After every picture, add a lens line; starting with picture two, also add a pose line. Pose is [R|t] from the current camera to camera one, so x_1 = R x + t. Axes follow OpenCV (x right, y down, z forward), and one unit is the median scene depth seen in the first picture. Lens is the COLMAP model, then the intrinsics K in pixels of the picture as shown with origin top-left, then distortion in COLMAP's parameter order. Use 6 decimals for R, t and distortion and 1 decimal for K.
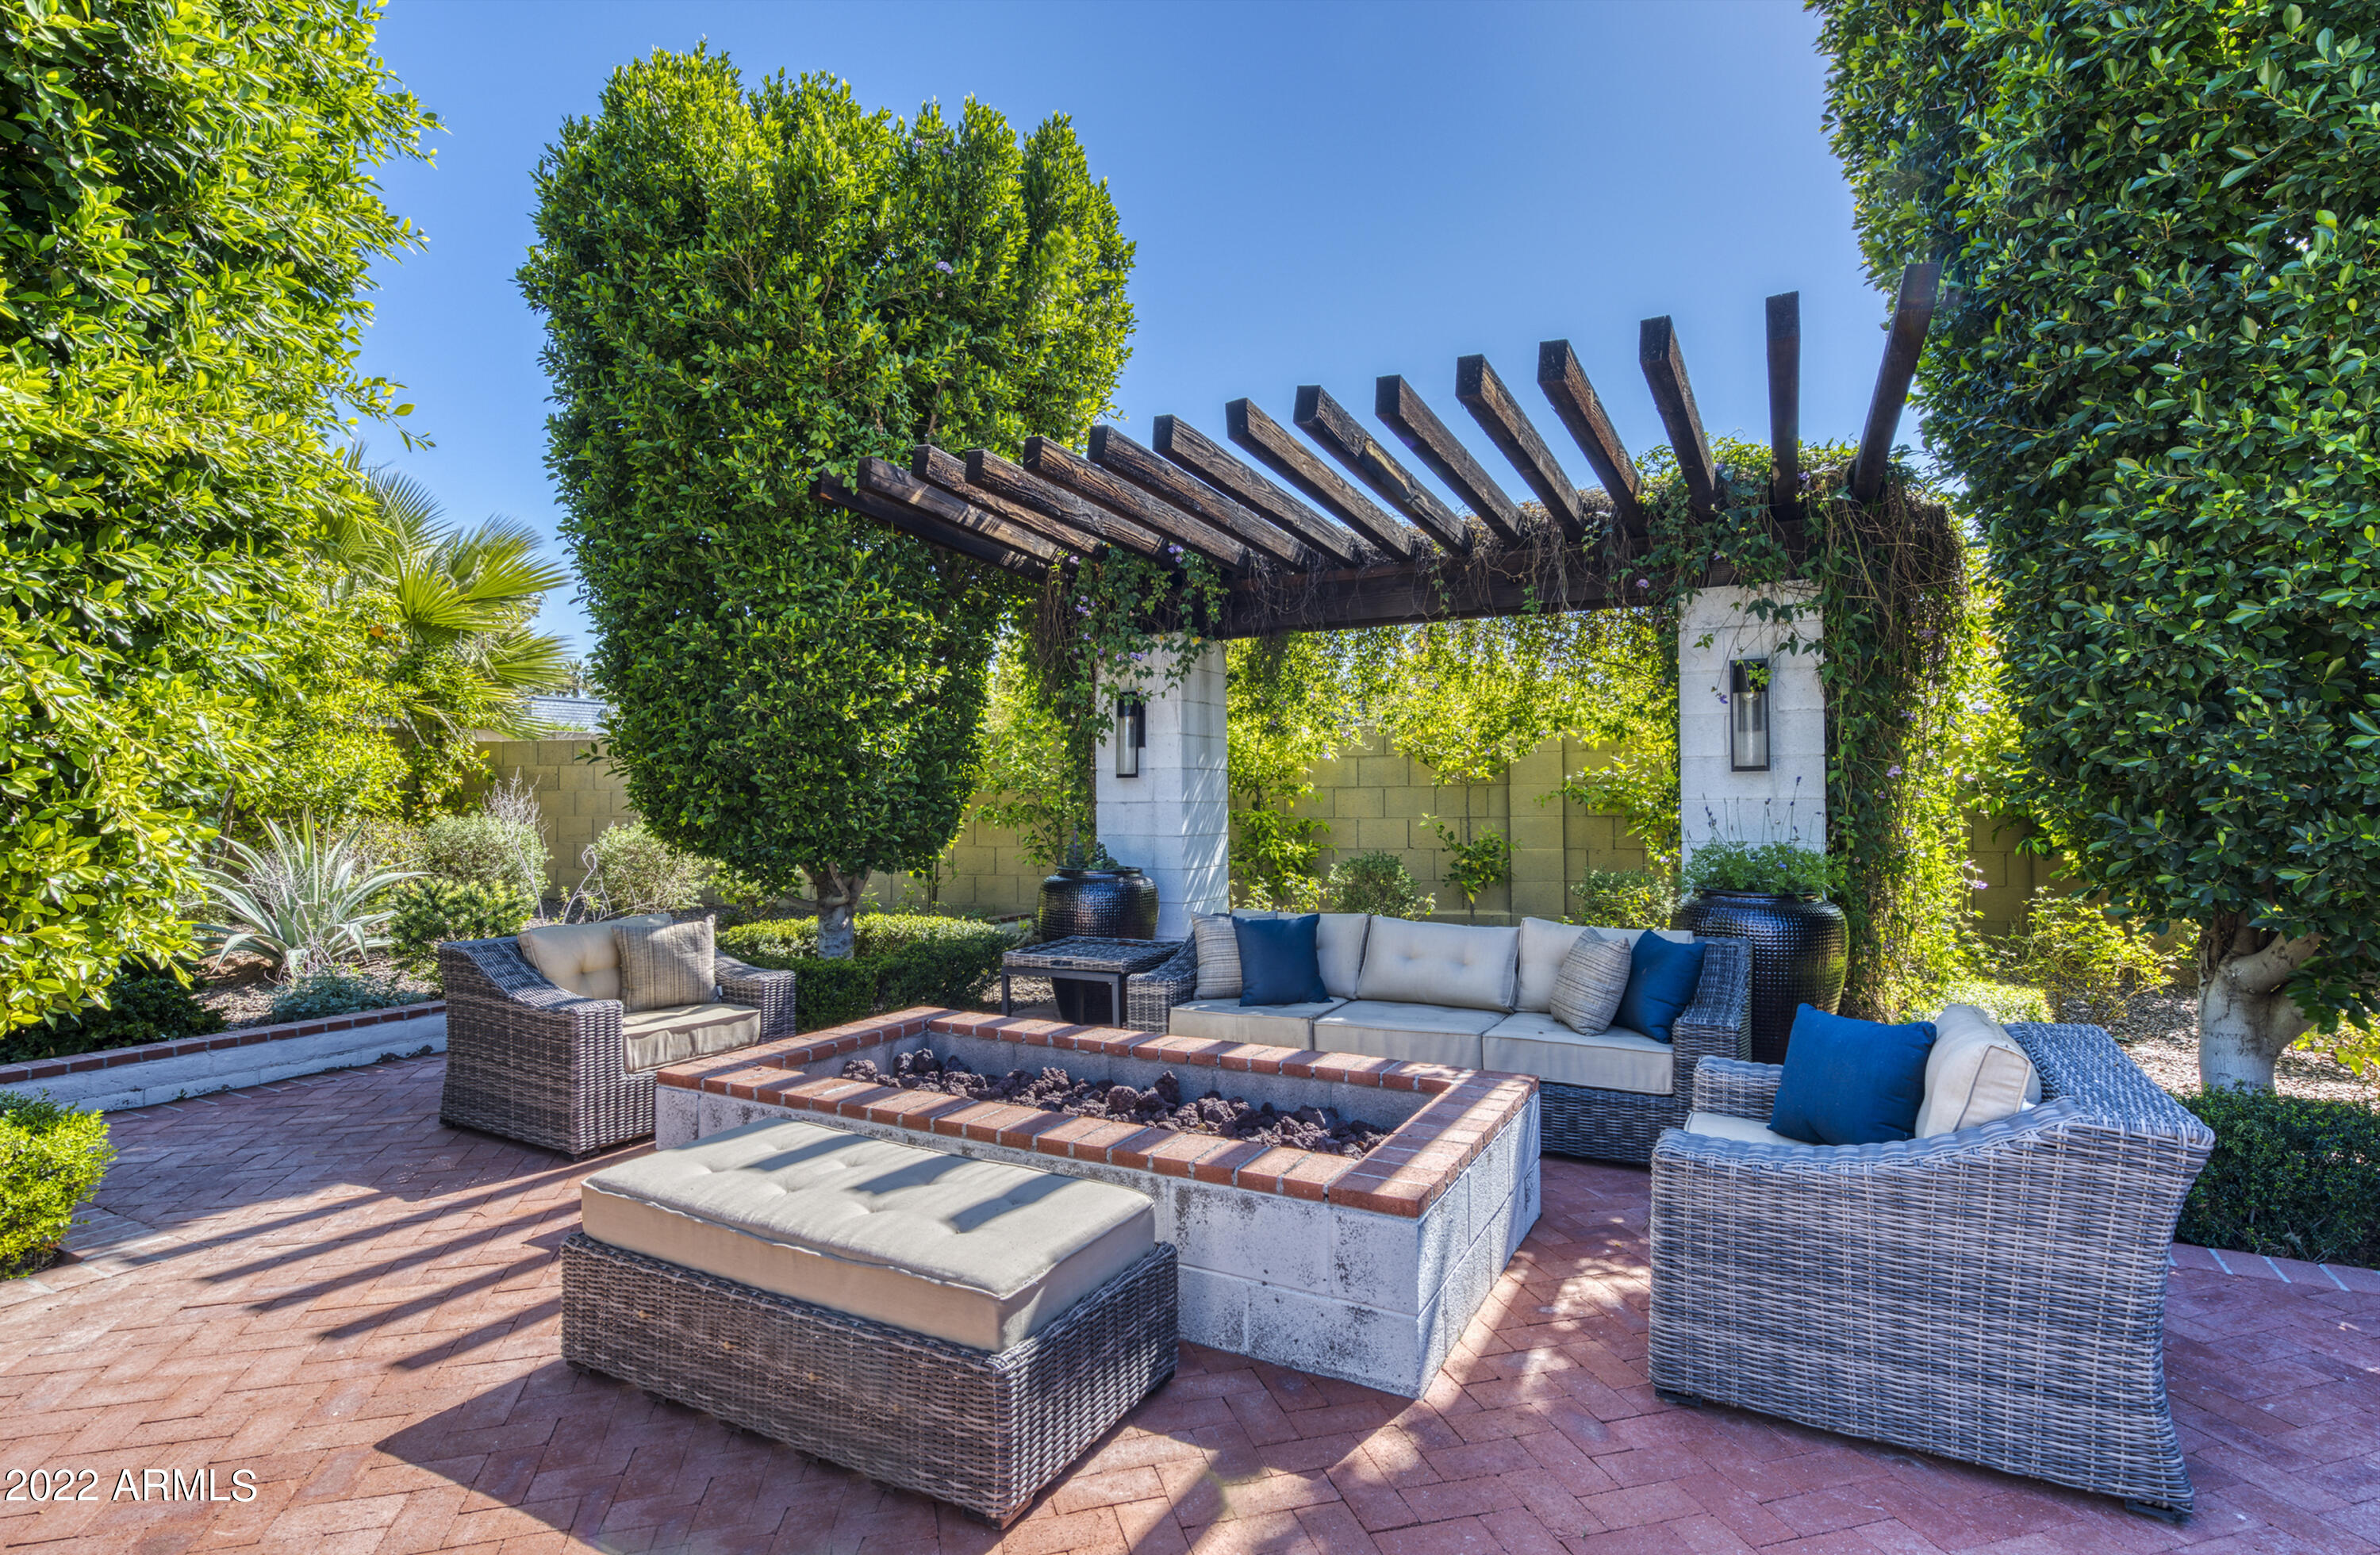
lens RADIAL K [[1036.4, 0, 1339.7], [0, 1036.4, 803.6], [0, 0, 1]] dist [-0.000906, -0.000885]
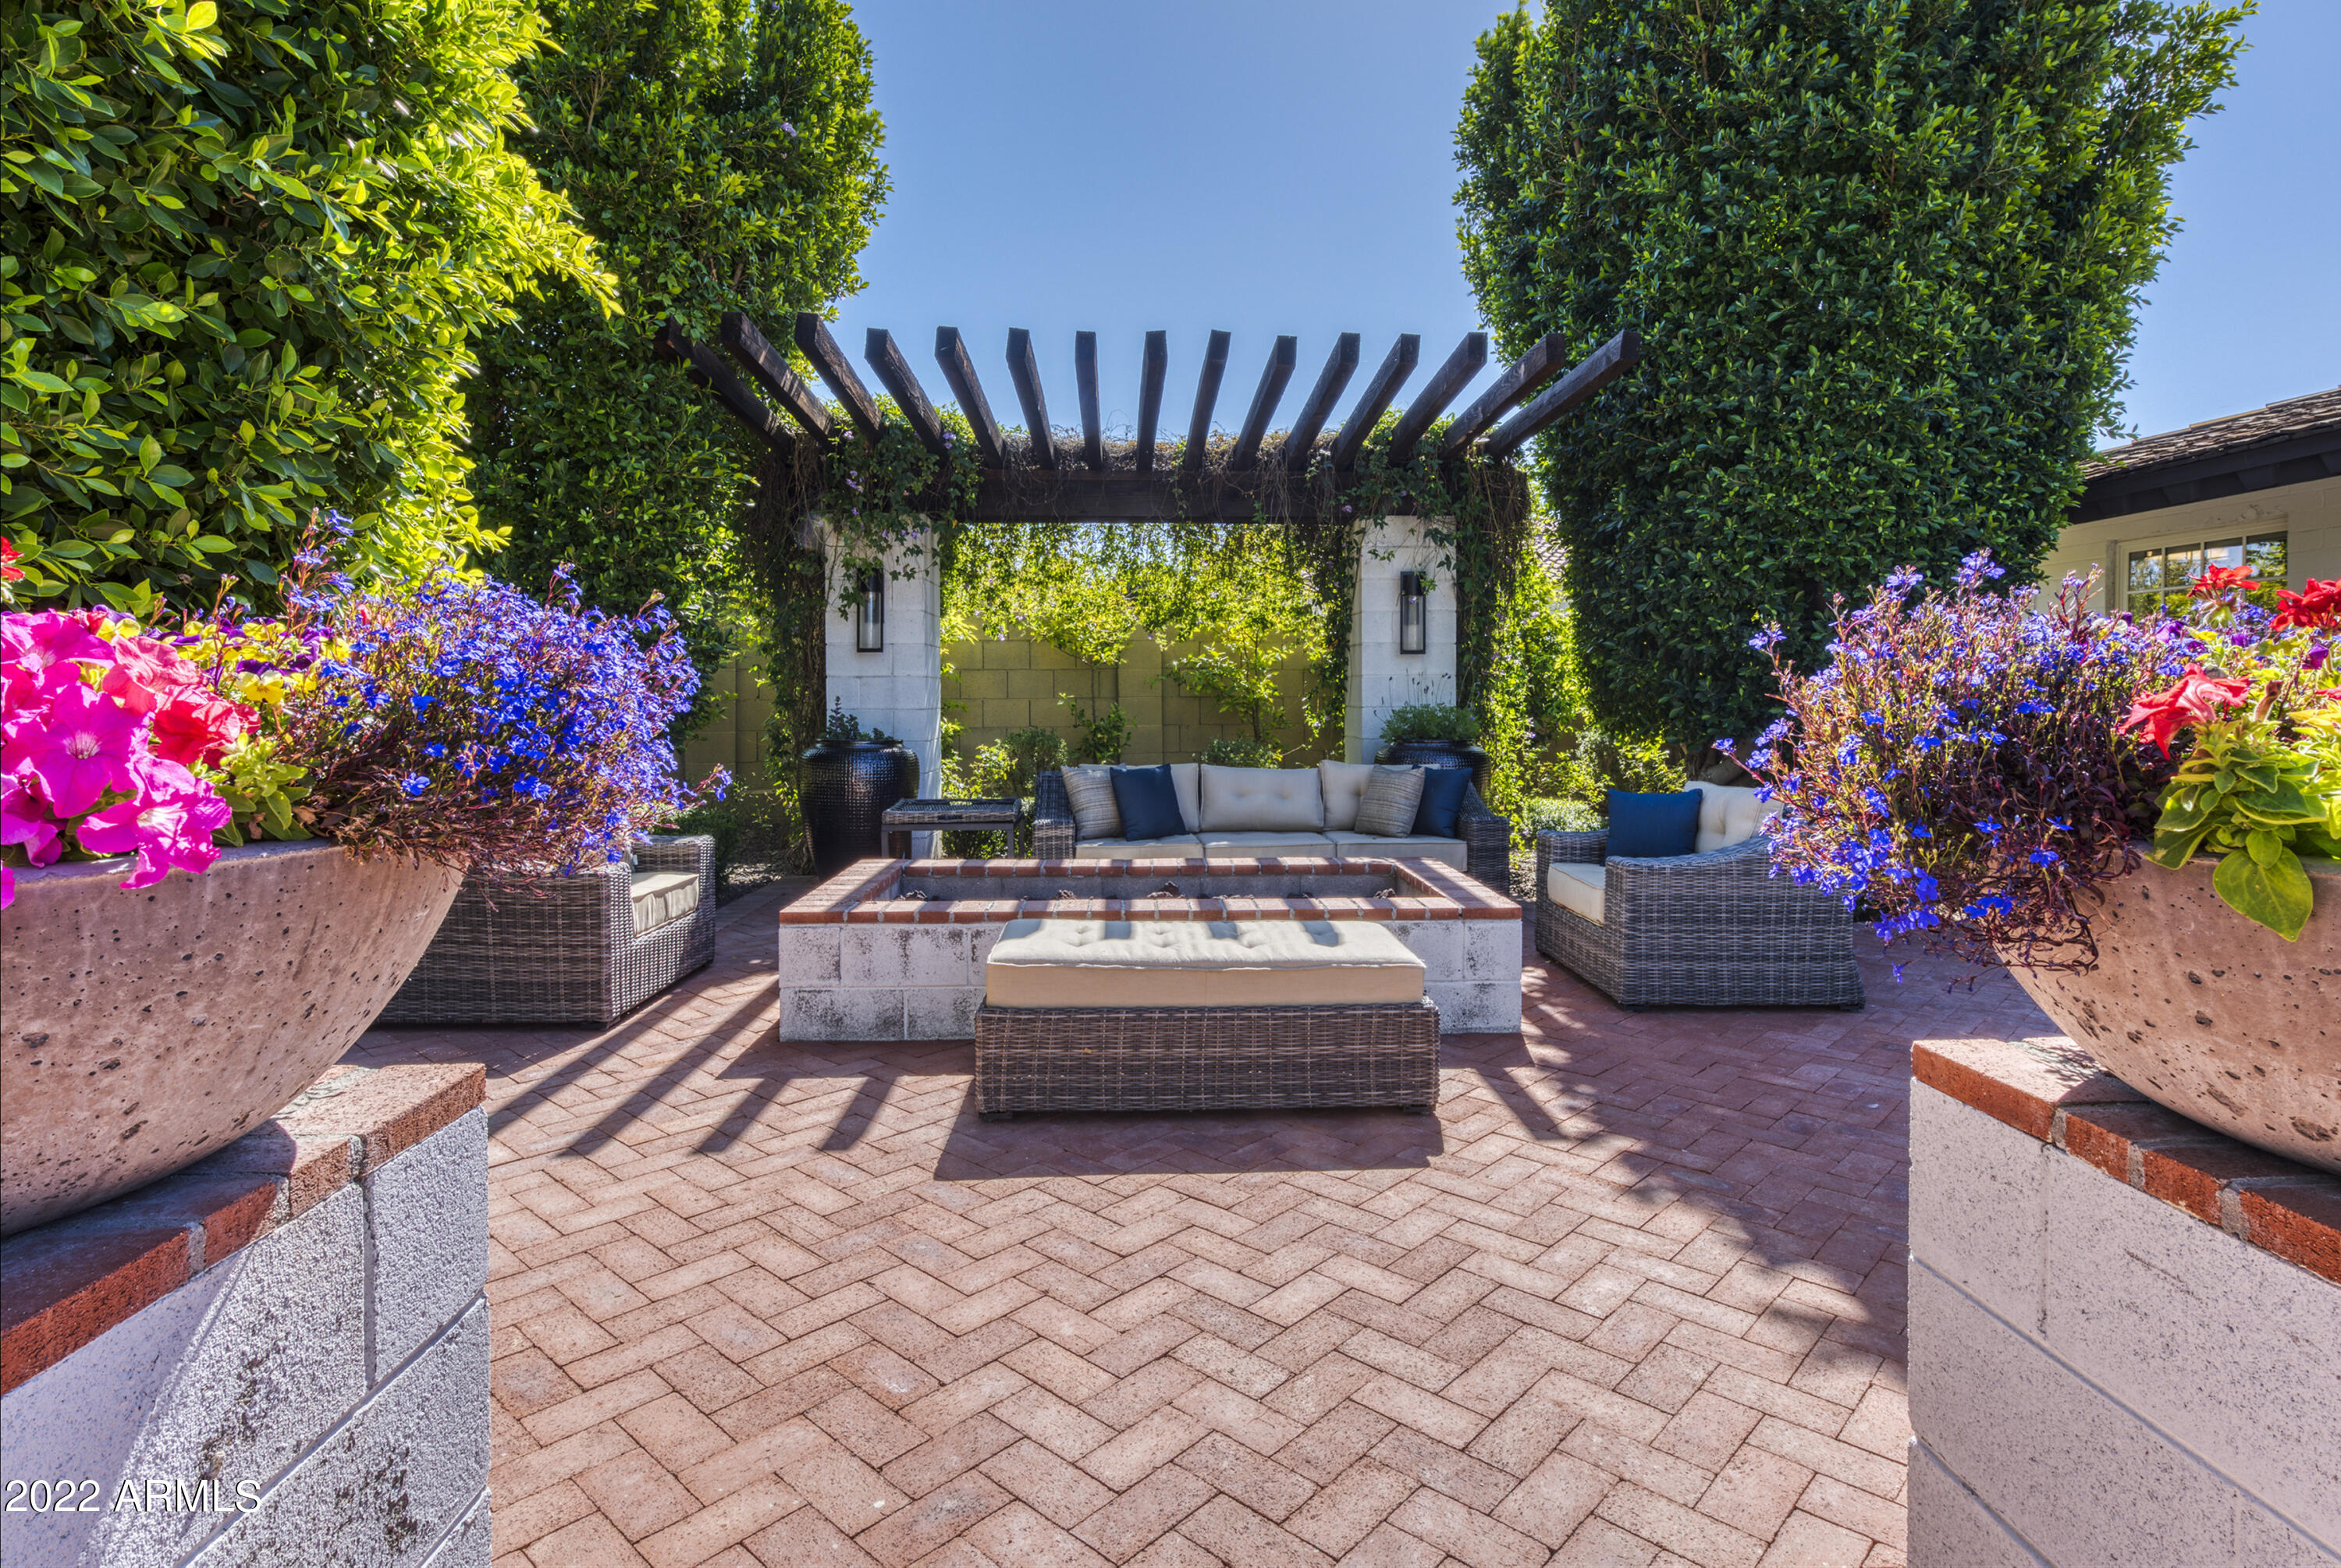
lens RADIAL K [[1058.9, 0, 1172.3], [0, 1058.9, 728.1], [0, 0, 1]] dist [0.003339, -0.000073]
pose [[0.882060, -0.013007, 0.470958, -0.712263], [0.002654, 0.999740, 0.022640, 0.044466], [-0.471130, -0.018720, 0.881865, -0.103641]]
